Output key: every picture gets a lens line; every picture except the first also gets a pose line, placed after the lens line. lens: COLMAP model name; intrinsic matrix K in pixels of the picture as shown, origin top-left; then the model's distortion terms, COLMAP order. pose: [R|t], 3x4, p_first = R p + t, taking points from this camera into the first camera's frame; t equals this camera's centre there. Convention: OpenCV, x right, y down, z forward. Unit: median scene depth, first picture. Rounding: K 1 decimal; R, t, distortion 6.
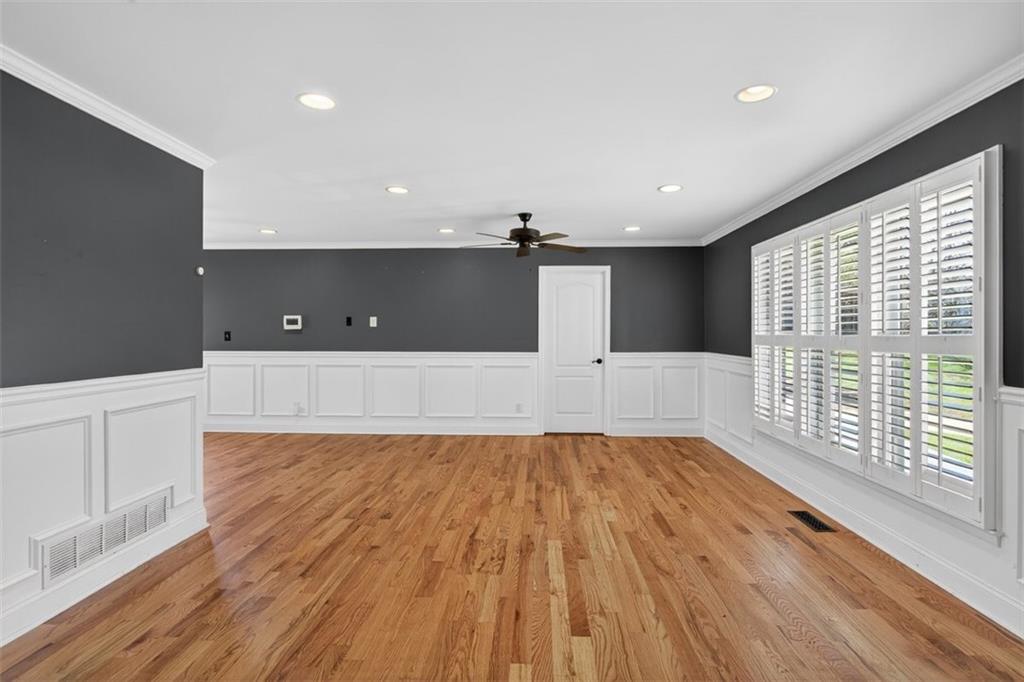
lens RADIAL K [[536.4, 0, 512.5], [0, 536.4, 334.3], [0, 0, 1]] dist [-0.007730, 0.000631]
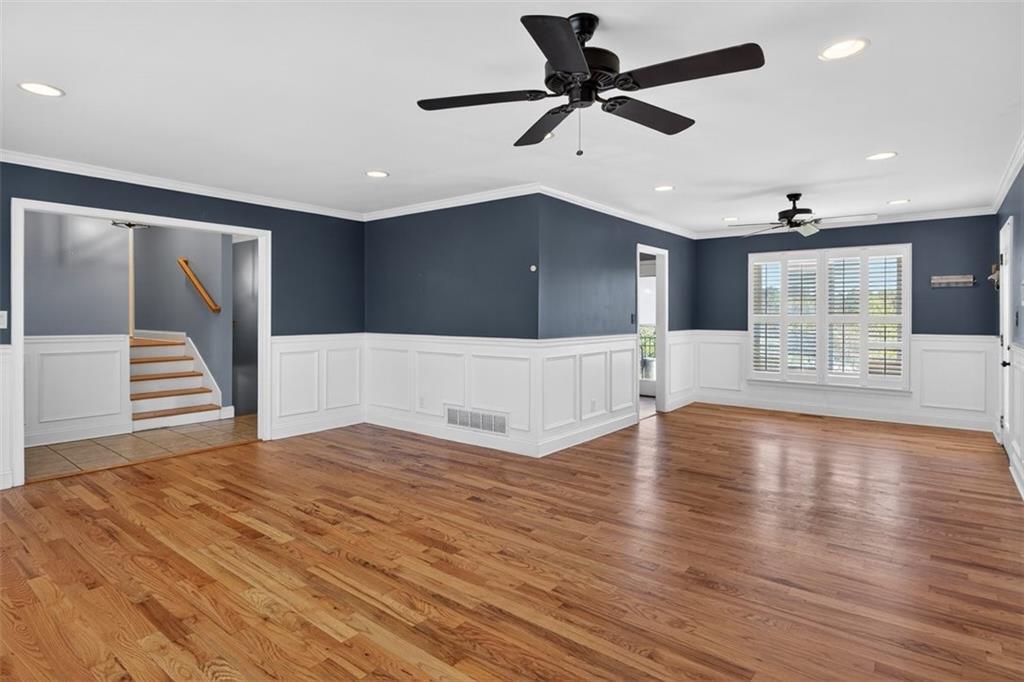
lens RADIAL K [[536.4, 0, 512.5], [0, 536.4, 334.3], [0, 0, 1]] dist [-0.007730, 0.000631]
pose [[-0.578680, 0.027166, -0.815102, 0.565218], [-0.004414, 0.999326, 0.036439, 0.000099], [0.815542, 0.024684, -0.578171, 1.754810]]
